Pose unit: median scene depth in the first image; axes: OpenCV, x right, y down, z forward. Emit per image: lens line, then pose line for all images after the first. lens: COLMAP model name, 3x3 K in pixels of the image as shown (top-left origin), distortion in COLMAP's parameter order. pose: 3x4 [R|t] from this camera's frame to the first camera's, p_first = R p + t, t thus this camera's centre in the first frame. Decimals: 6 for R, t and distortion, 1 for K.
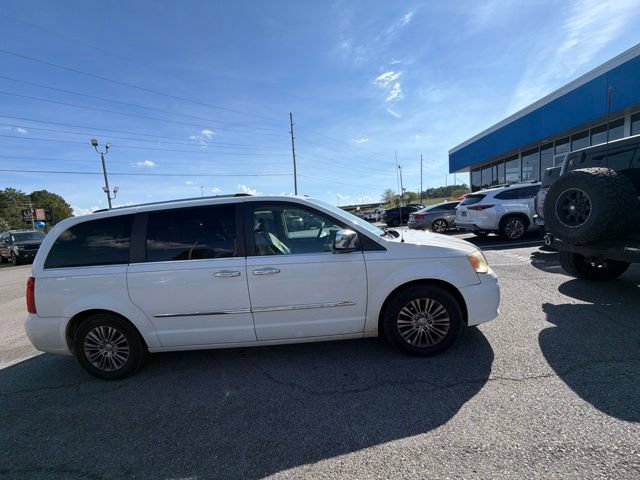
lens RADIAL K [[254.3, 0, 319.4], [0, 254.3, 241.5], [0, 0, 1]] dist [0.000086, 0.000195]
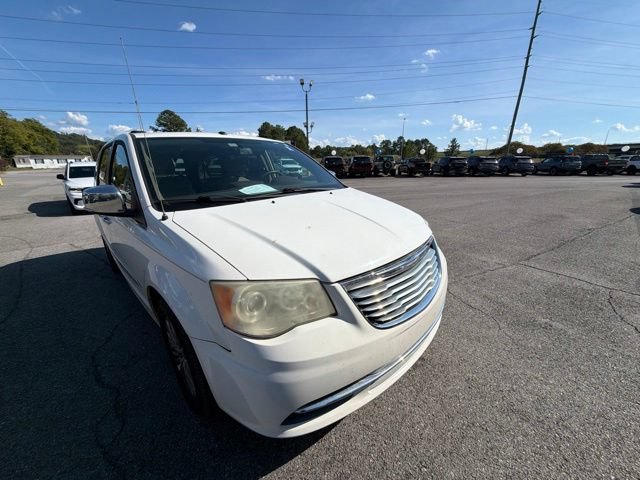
lens RADIAL K [[254.3, 0, 319.4], [0, 254.3, 241.5], [0, 0, 1]] dist [0.000086, 0.000195]
pose [[0.738647, 0.263802, -0.620329, 0.863896], [-0.109351, 0.954948, 0.275894, -0.134306], [0.665163, -0.135955, 0.734217, 0.723248]]
